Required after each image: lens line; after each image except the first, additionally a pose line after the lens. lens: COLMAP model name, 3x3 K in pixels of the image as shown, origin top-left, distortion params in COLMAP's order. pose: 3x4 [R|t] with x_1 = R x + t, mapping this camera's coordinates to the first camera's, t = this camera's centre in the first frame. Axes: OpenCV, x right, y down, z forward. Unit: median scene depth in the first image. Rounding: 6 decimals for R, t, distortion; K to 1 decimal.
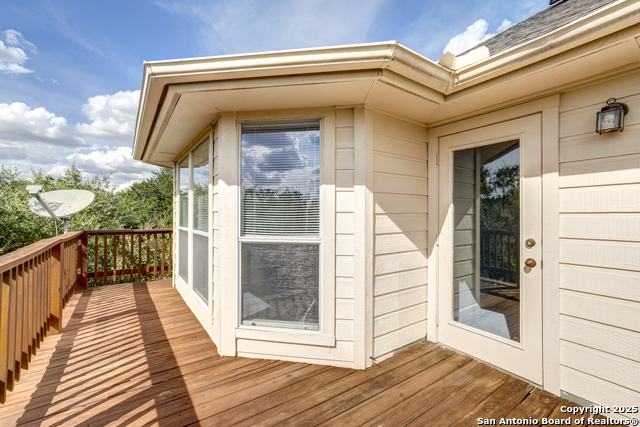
lens RADIAL K [[269.4, 0, 323.5], [0, 269.4, 212.0], [0, 0, 1]] dist [0.002016, 0.000472]
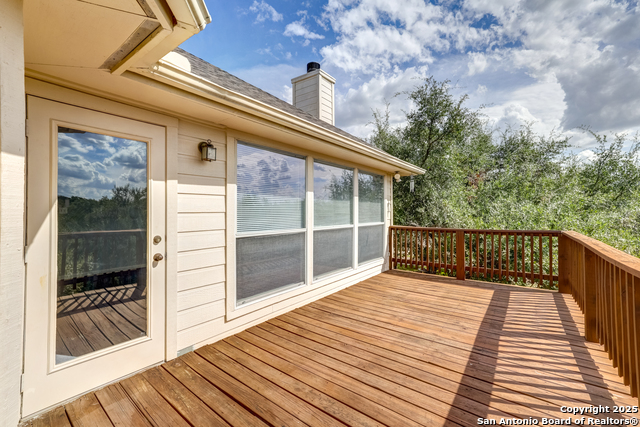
lens RADIAL K [[269.4, 0, 321.7], [0, 269.4, 211.4], [0, 0, 1]] dist [0.002016, 0.000472]
pose [[-0.281910, 0.002030, 0.959439, -0.501753], [0.002159, 0.999997, -0.001481, 0.001147], [-0.959439, 0.001654, -0.281913, 0.665680]]
